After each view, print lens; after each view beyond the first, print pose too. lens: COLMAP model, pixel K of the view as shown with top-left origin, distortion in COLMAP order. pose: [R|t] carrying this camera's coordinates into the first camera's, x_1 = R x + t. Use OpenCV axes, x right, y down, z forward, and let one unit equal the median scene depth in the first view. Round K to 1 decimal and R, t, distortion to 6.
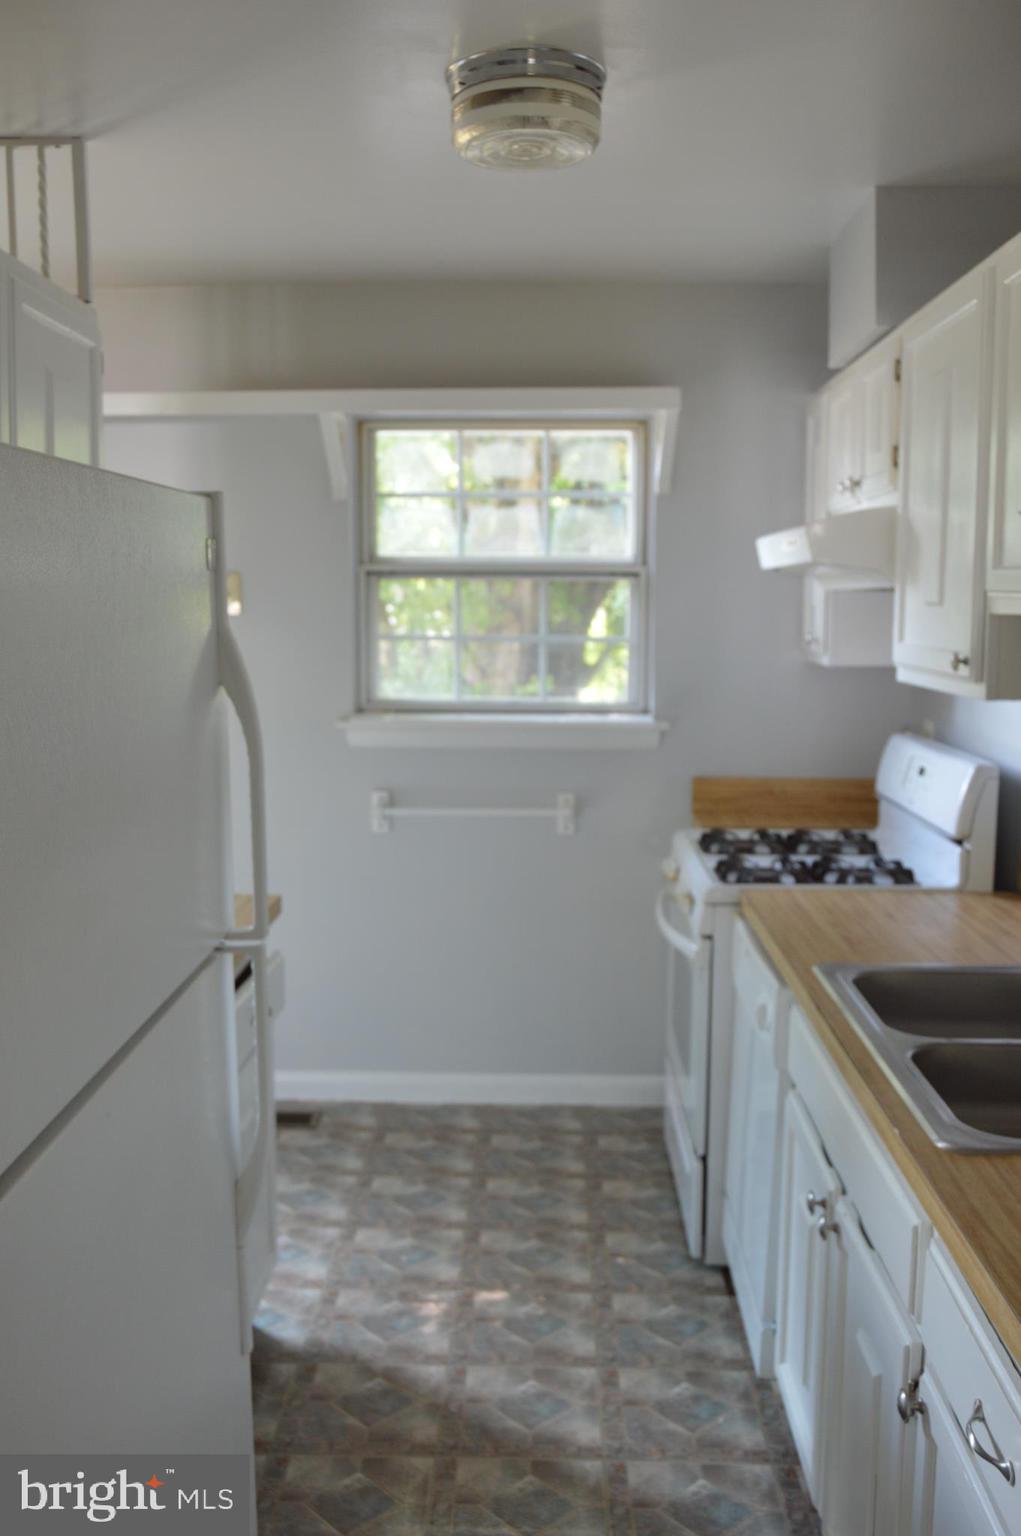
lens RADIAL K [[1445.4, 0, 513.3], [0, 1445.4, 770.0], [0, 0, 1]] dist [-0.018537, 0.000000]
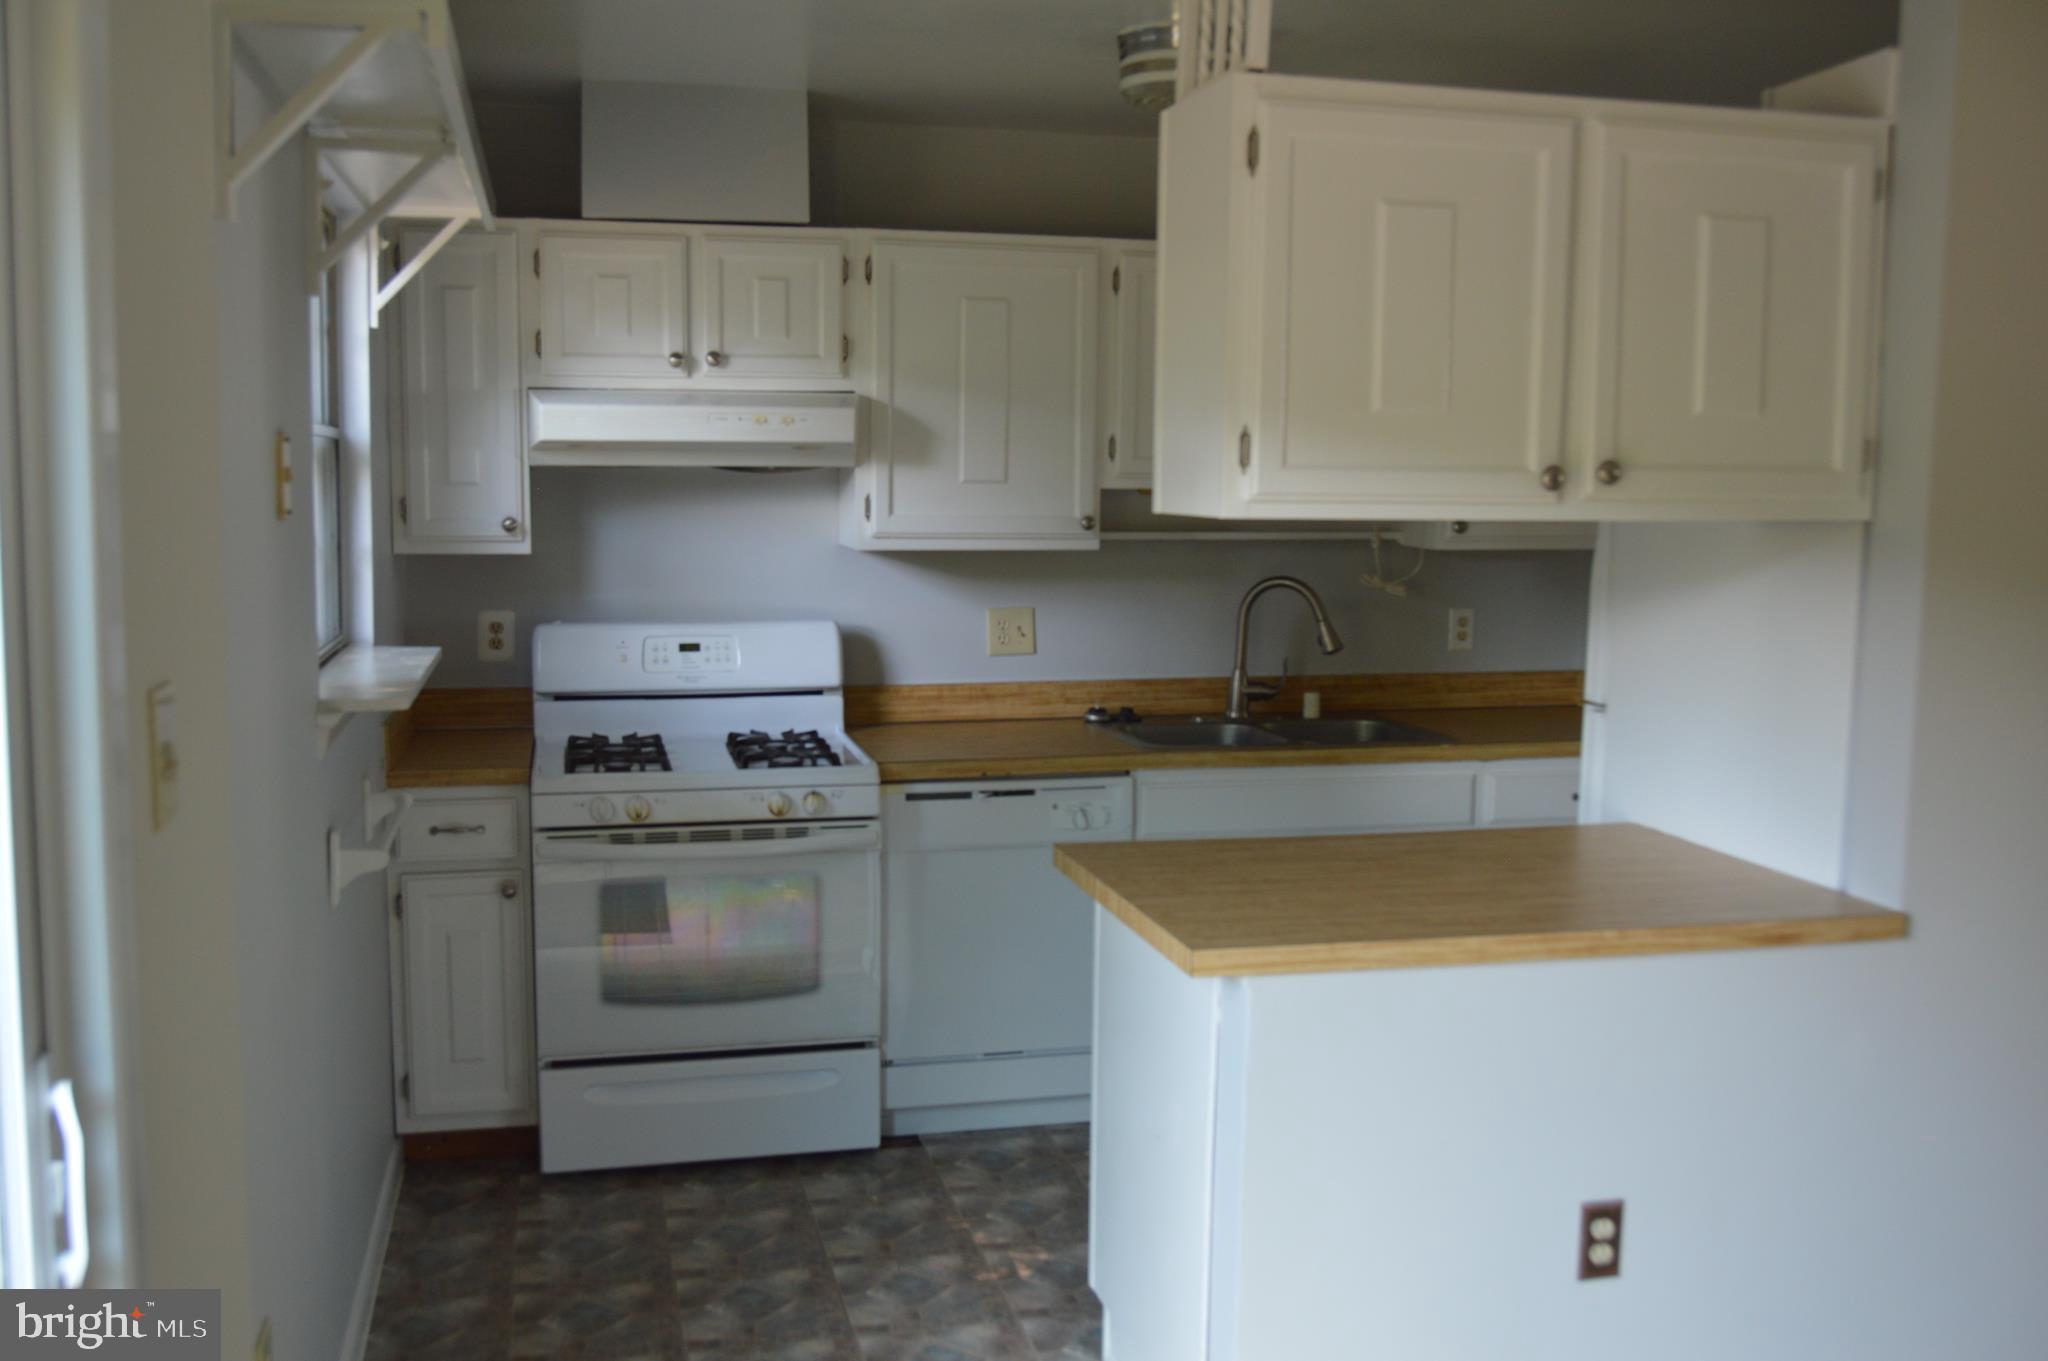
lens RADIAL K [[1810.2, 0, 1024.3], [0, 1810.2, 680.3], [0, 0, 1]] dist [-0.020583, -0.005936]
pose [[-0.253294, -0.109868, 0.961130, -1.008838], [0.119687, 0.982337, 0.143835, -0.135357], [-0.959957, 0.151468, -0.235670, 1.104728]]
